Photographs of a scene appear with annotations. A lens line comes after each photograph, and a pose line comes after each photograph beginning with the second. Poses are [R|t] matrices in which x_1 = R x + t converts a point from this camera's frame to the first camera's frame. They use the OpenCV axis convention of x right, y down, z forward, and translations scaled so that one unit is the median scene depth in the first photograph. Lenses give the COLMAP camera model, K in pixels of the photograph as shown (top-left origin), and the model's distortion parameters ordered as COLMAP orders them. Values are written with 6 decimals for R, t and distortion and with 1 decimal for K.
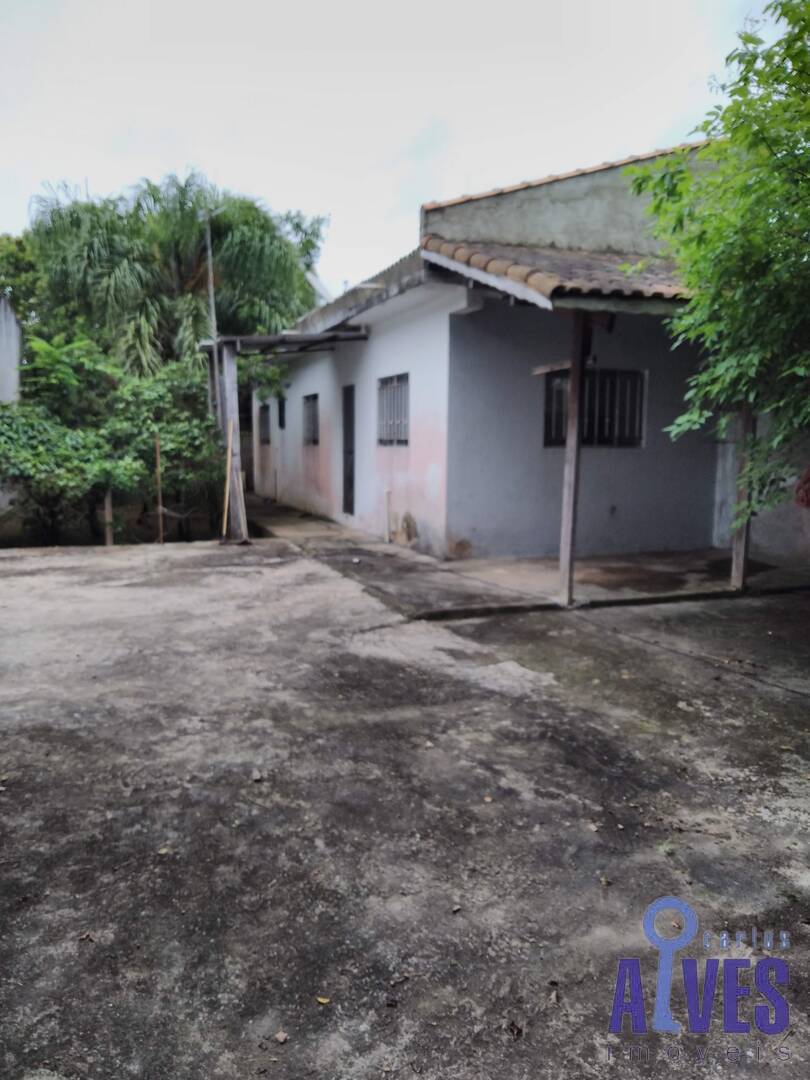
lens RADIAL K [[830.5, 0, 401.9], [0, 830.5, 542.0], [0, 0, 1]] dist [0.037873, -0.022182]
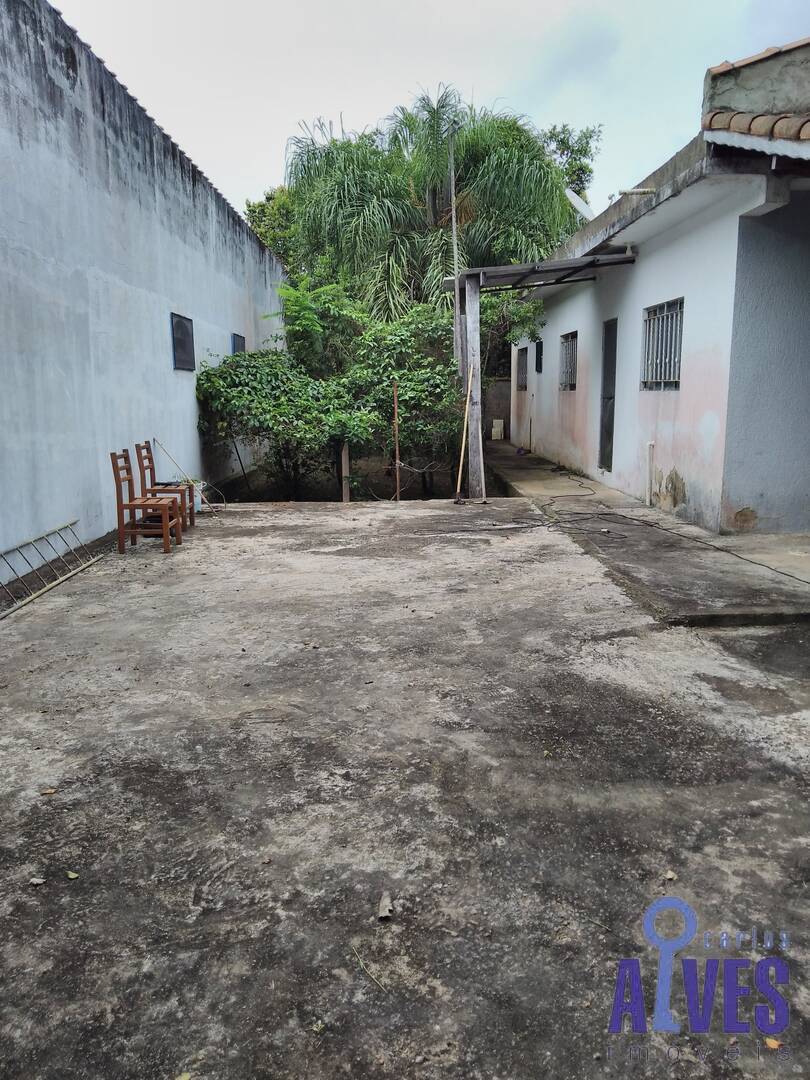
lens RADIAL K [[830.5, 0, 411.0], [0, 830.5, 534.7], [0, 0, 1]] dist [0.037873, -0.022182]
pose [[0.952564, 0.037585, -0.302007, 0.014568], [-0.020833, 0.998070, 0.058501, -0.022646], [0.303623, -0.049434, 0.951509, 0.188397]]
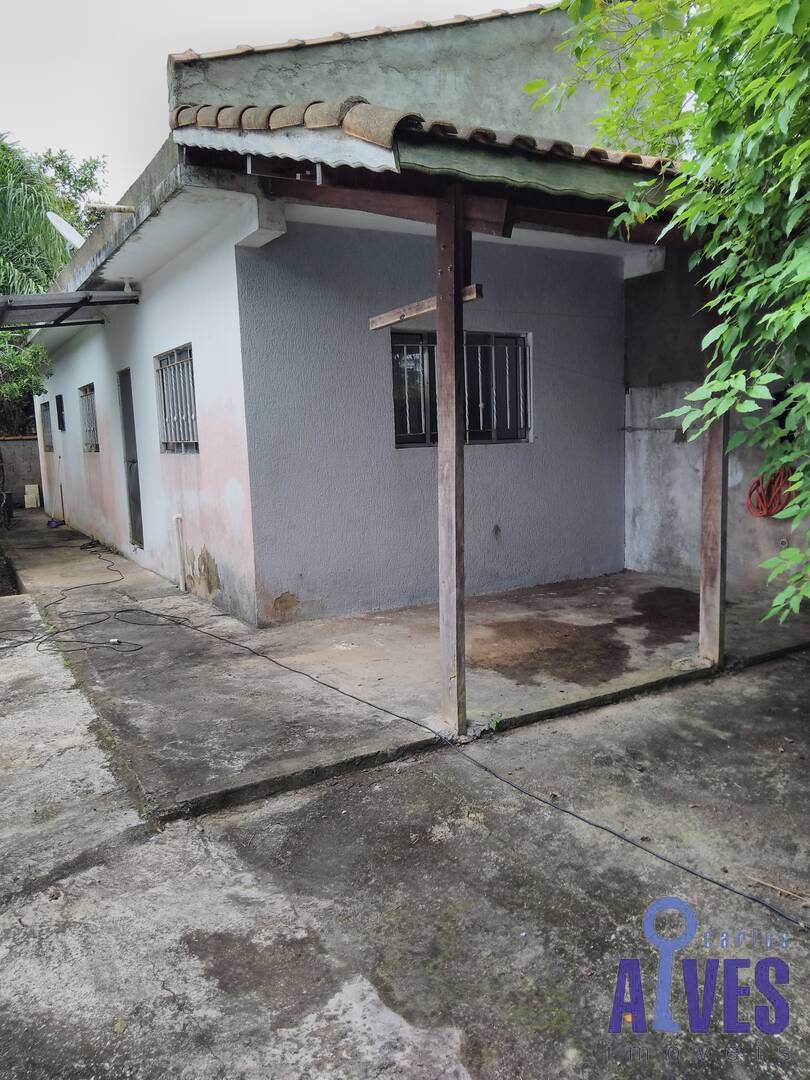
lens RADIAL K [[830.5, 0, 414.3], [0, 830.5, 539.7], [0, 0, 1]] dist [0.037873, -0.022182]
pose [[0.980419, -0.066170, 0.185471, 0.068990], [0.064858, 0.997808, 0.013135, -0.059496], [-0.185933, -0.000849, 0.982562, 0.418996]]
